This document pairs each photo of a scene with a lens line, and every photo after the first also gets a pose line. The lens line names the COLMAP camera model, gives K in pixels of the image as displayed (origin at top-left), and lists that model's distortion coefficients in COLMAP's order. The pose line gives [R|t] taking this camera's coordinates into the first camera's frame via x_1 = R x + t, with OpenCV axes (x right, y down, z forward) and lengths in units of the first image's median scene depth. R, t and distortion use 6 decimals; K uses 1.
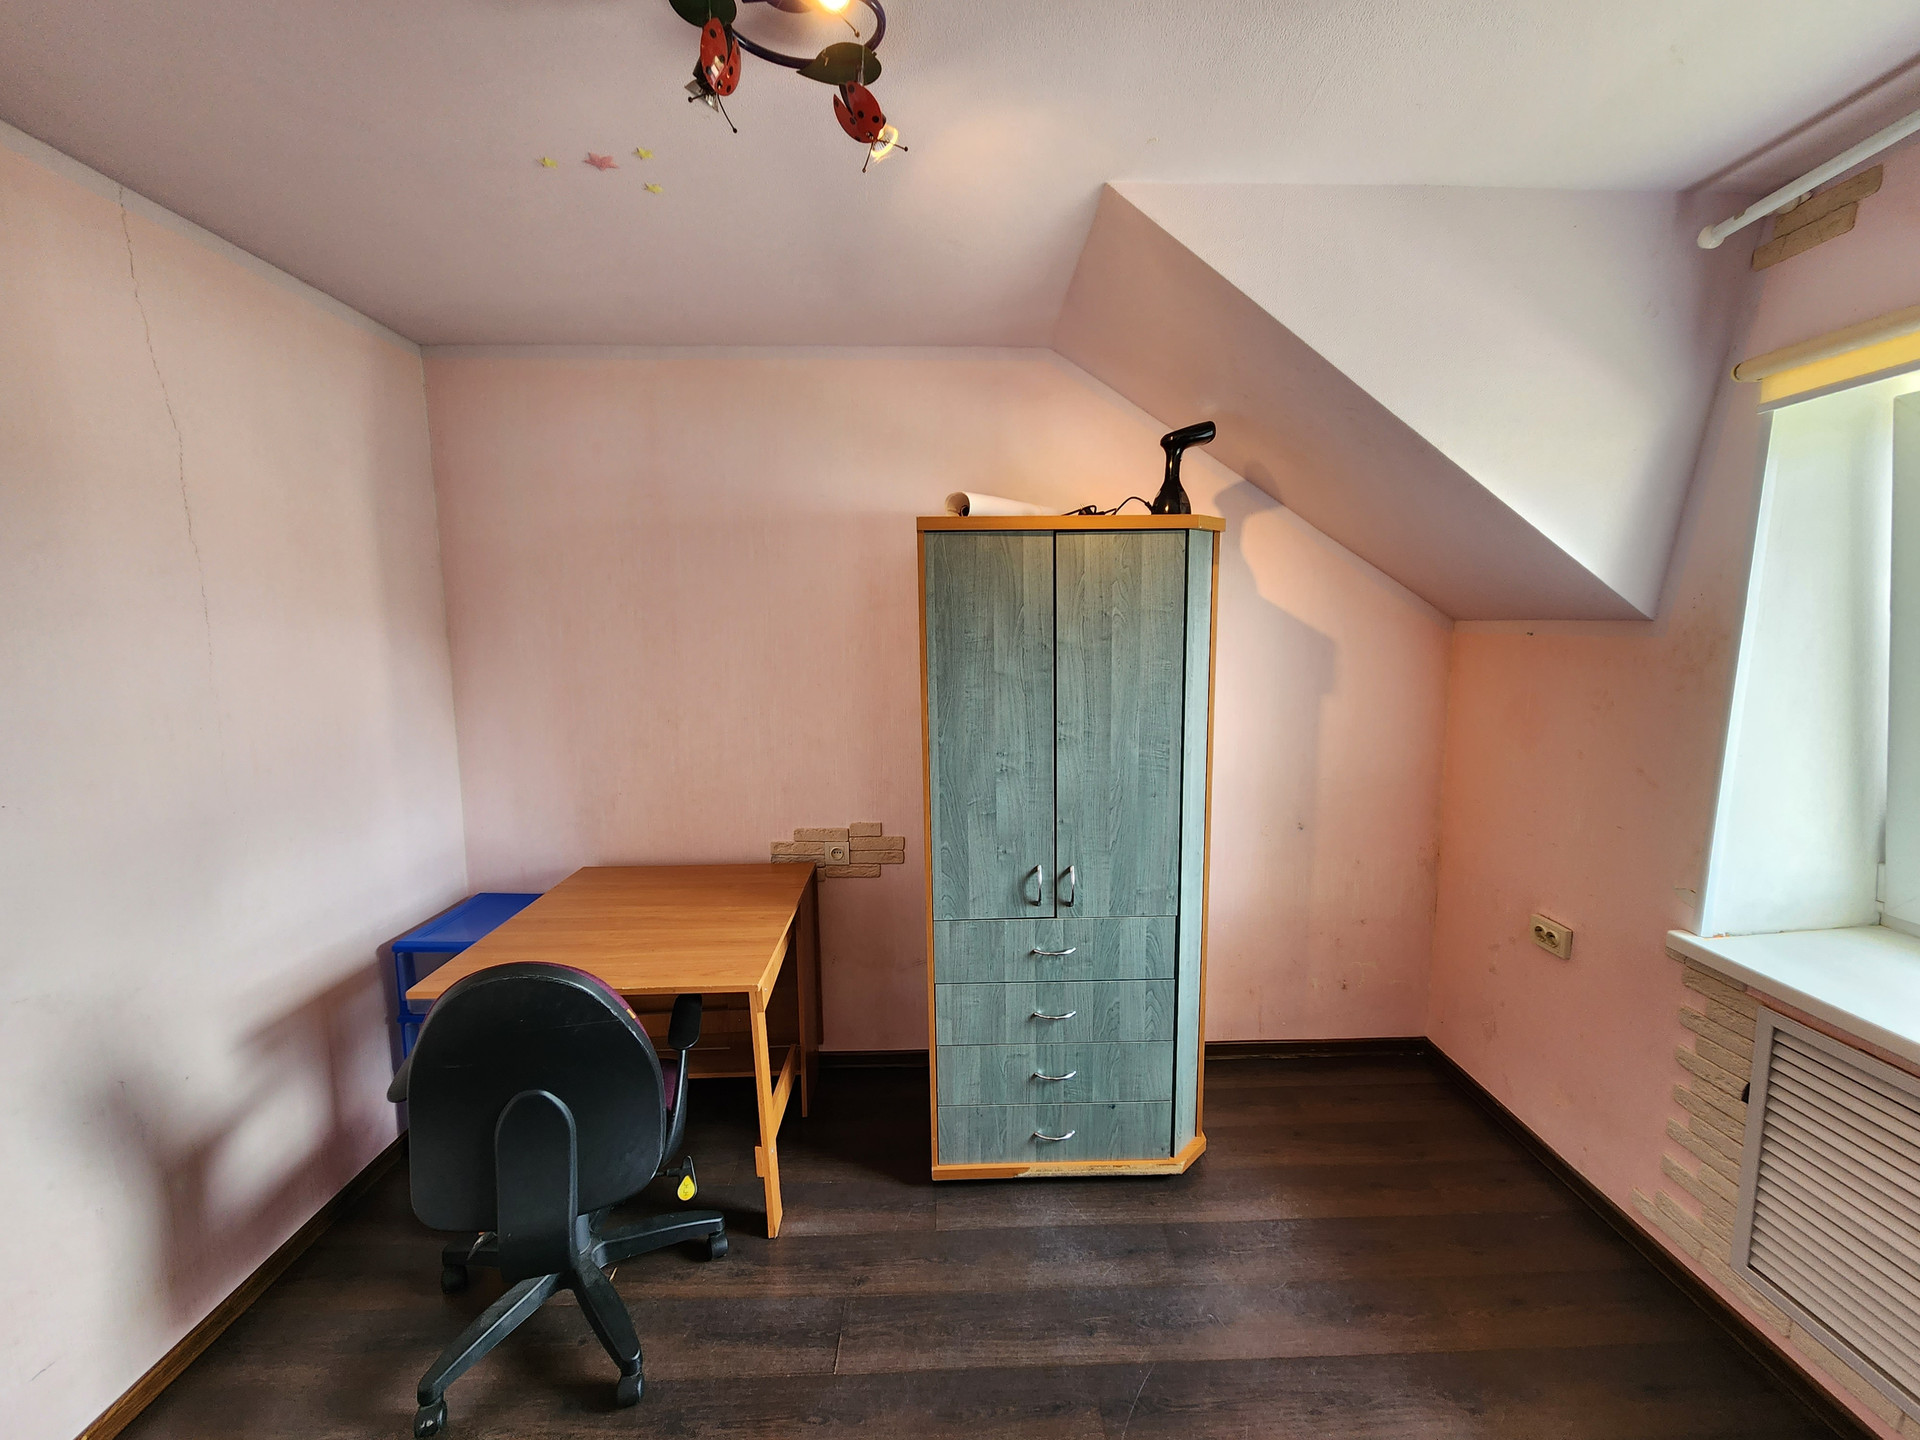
lens RADIAL K [[780.0, 0, 969.0], [0, 780.0, 721.7], [0, 0, 1]] dist [0.002499, -0.000800]
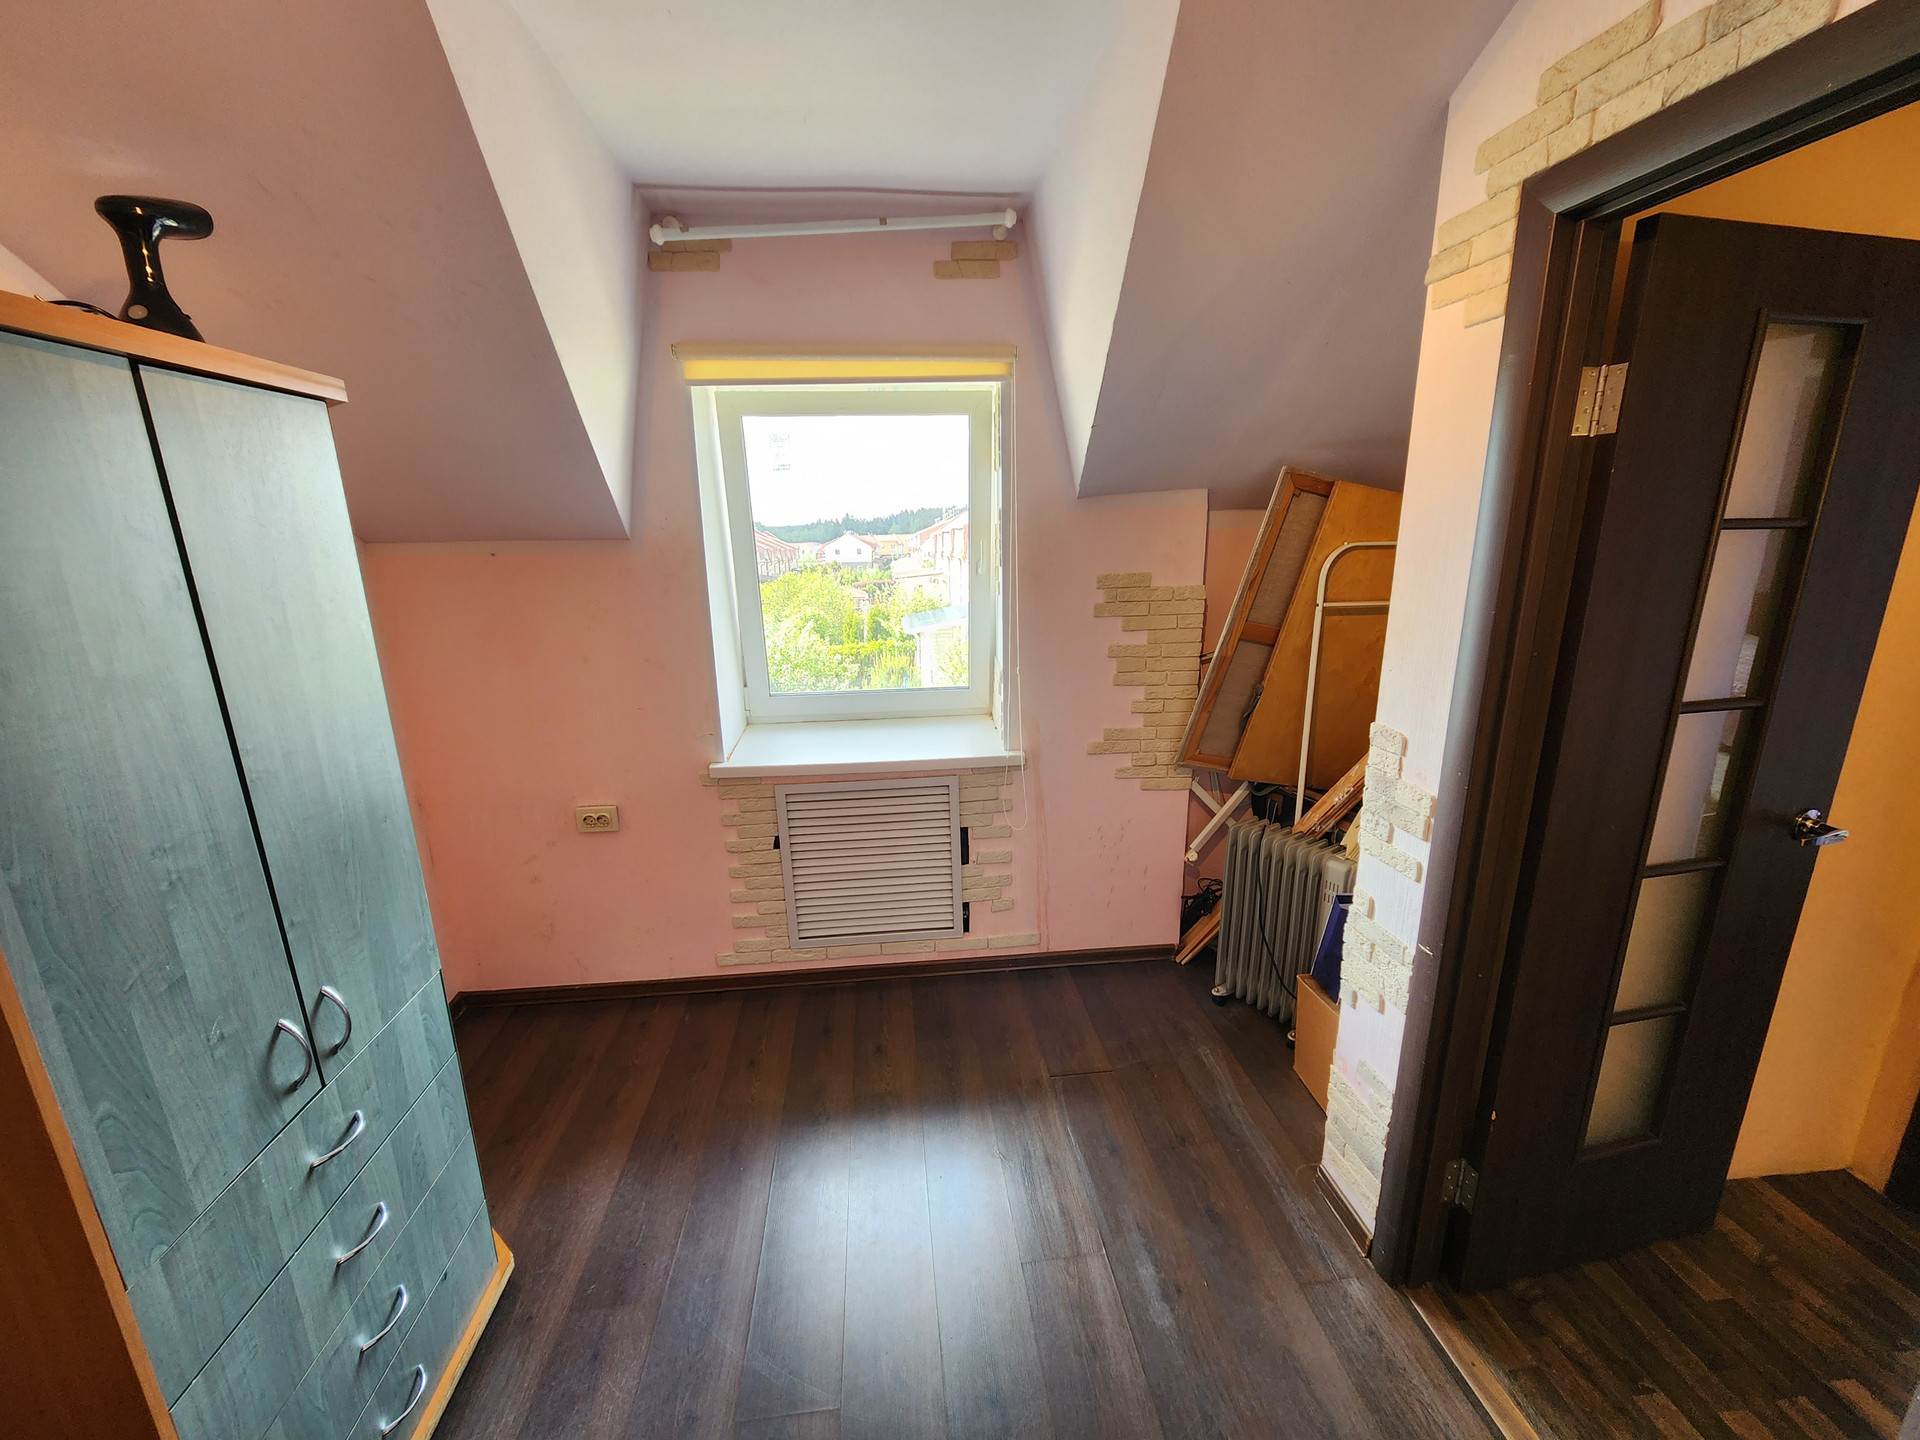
lens RADIAL K [[780.0, 0, 964.2], [0, 780.0, 723.0], [0, 0, 1]] dist [0.002499, -0.000800]
pose [[-0.072794, -0.238187, 0.968488, -0.415289], [0.142052, 0.958688, 0.246454, -0.075523], [-0.987179, 0.155516, -0.035952, 0.533970]]
